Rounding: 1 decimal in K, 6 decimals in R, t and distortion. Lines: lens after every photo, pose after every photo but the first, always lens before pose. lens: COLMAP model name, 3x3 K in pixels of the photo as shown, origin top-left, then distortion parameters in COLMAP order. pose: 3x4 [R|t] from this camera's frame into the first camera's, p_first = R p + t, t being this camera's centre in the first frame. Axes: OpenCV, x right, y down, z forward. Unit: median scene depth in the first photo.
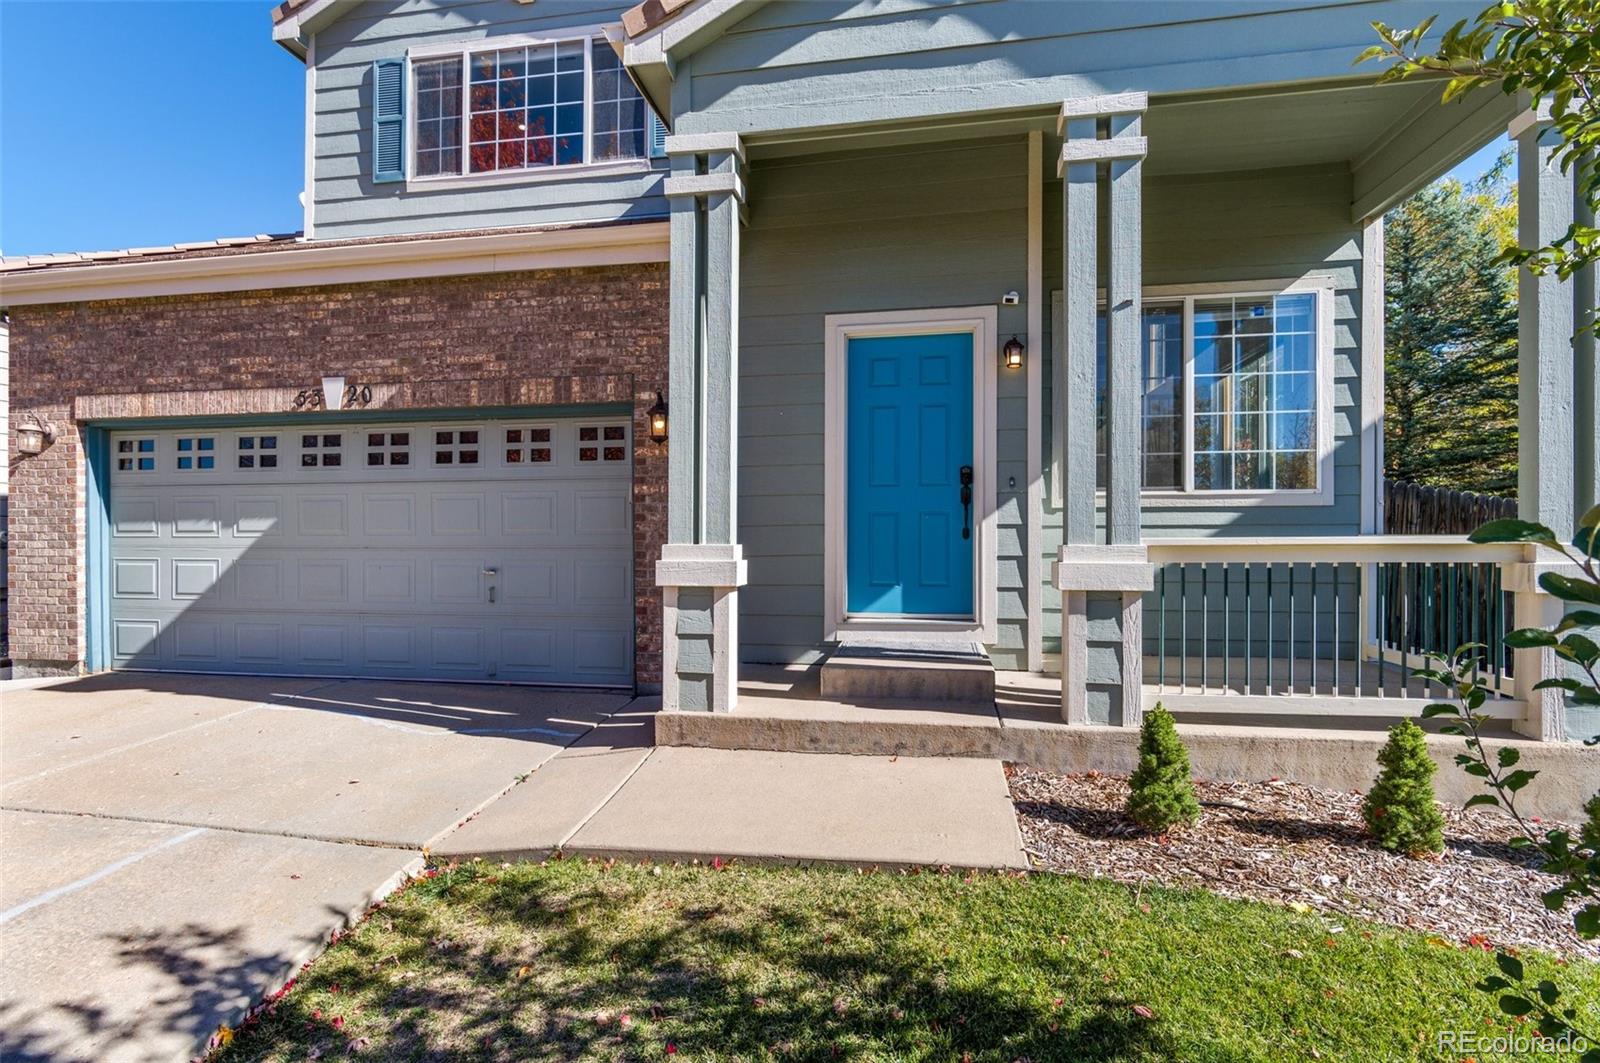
lens RADIAL K [[779.7, 0, 800.0], [0, 779.7, 531.5], [0, 0, 1]] dist [-0.000927, -0.000102]
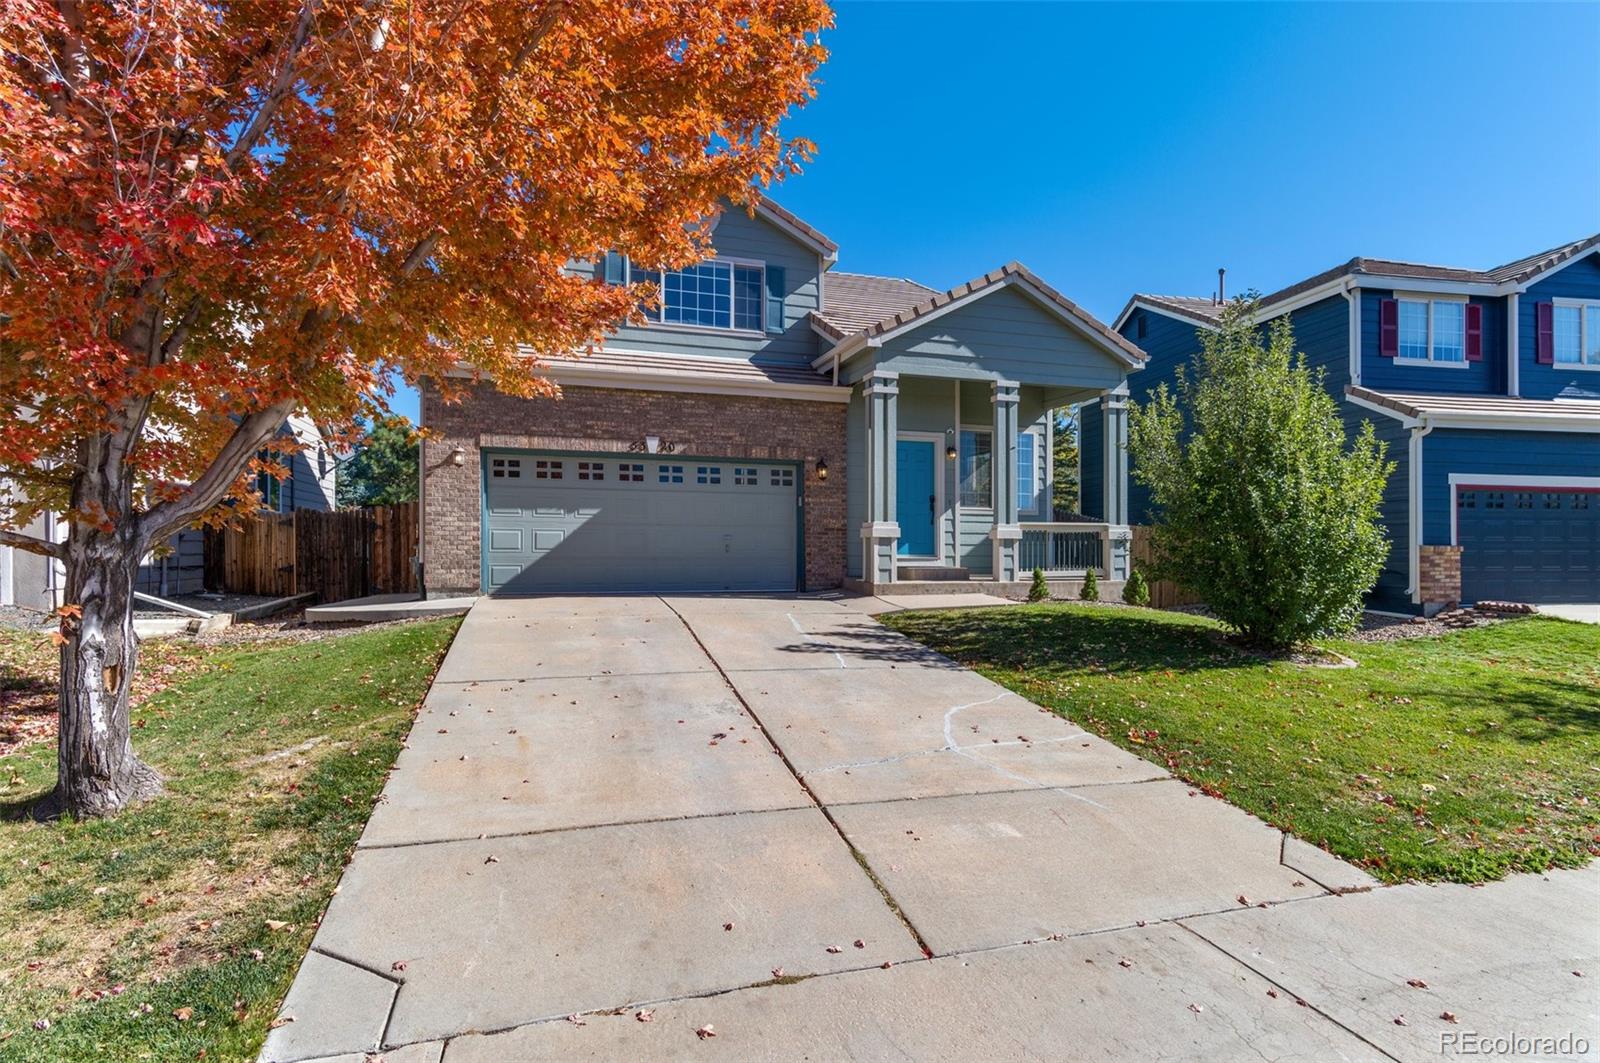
lens RADIAL K [[794.3, 0, 801.7], [0, 794.3, 527.0], [0, 0, 1]] dist [-0.002527, -0.000079]
pose [[0.883794, 0.019893, 0.467453, -1.233372], [-0.009262, 0.999644, -0.025031, 0.077686], [-0.467784, 0.017793, 0.883664, -0.963051]]
